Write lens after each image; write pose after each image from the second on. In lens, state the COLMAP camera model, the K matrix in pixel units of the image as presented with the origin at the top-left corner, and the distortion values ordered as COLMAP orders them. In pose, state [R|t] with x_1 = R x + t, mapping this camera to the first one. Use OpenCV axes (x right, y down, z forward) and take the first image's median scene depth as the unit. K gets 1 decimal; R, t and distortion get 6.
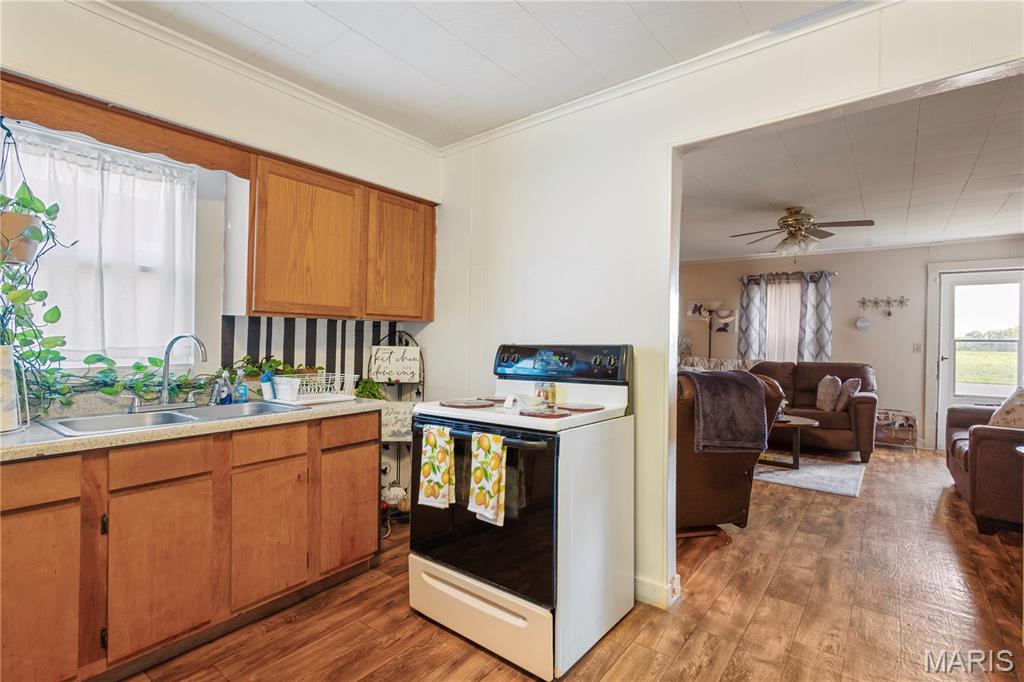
lens RADIAL K [[472.6, 0, 515.6], [0, 472.6, 339.3], [0, 0, 1]] dist [0.006222, 0.000384]
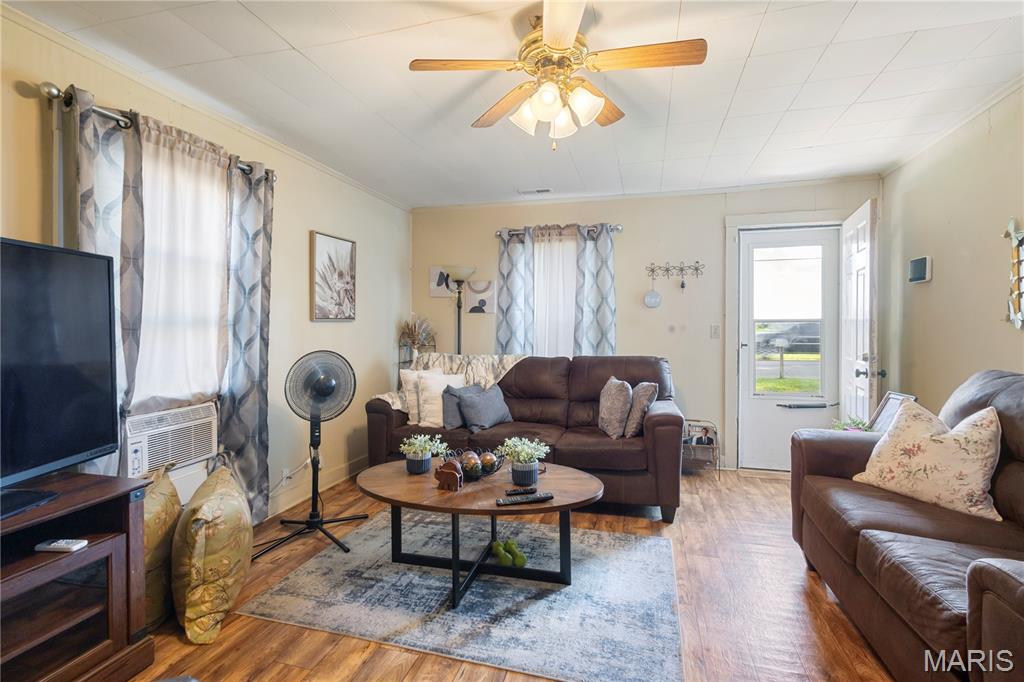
lens RADIAL K [[472.6, 0, 513.5], [0, 472.6, 324.8], [0, 0, 1]] dist [0.006222, 0.000384]
pose [[0.924706, -0.011034, 0.380522, 0.268960], [0.013865, 0.999893, -0.004699, 0.005598], [-0.380429, 0.009621, 0.924760, 0.422800]]
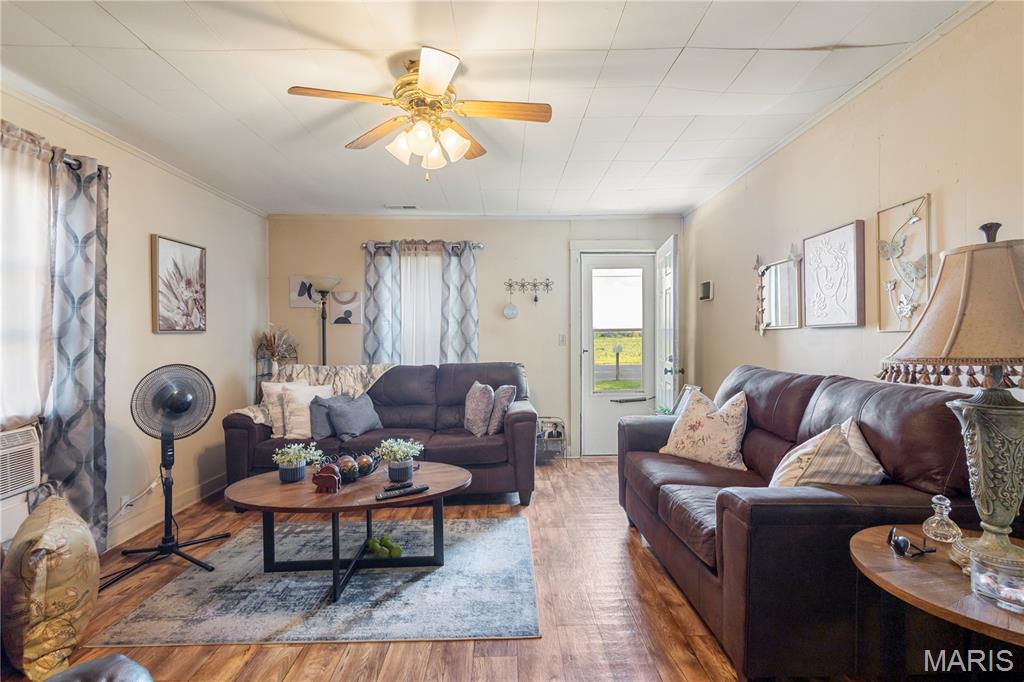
lens RADIAL K [[472.6, 0, 508.1], [0, 472.6, 338.7], [0, 0, 1]] dist [0.006222, 0.000384]
pose [[0.781851, -0.023334, 0.623029, 0.235816], [0.022459, 0.999705, 0.009258, 0.004999], [-0.623061, 0.006754, 0.782144, 0.384023]]
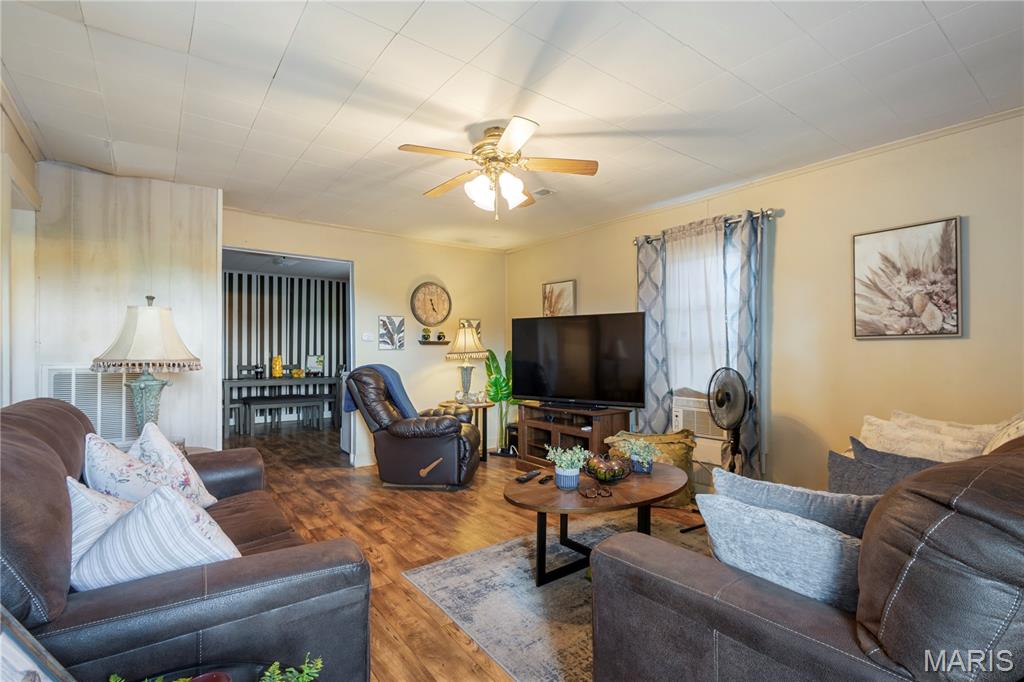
lens RADIAL K [[472.6, 0, 504.4], [0, 472.6, 344.0], [0, 0, 1]] dist [0.006222, 0.000384]
pose [[-0.288198, -0.023058, -0.957293, 0.907422], [-0.010689, 0.999725, -0.020862, 0.014946], [0.957511, 0.004220, -0.288365, 0.885903]]
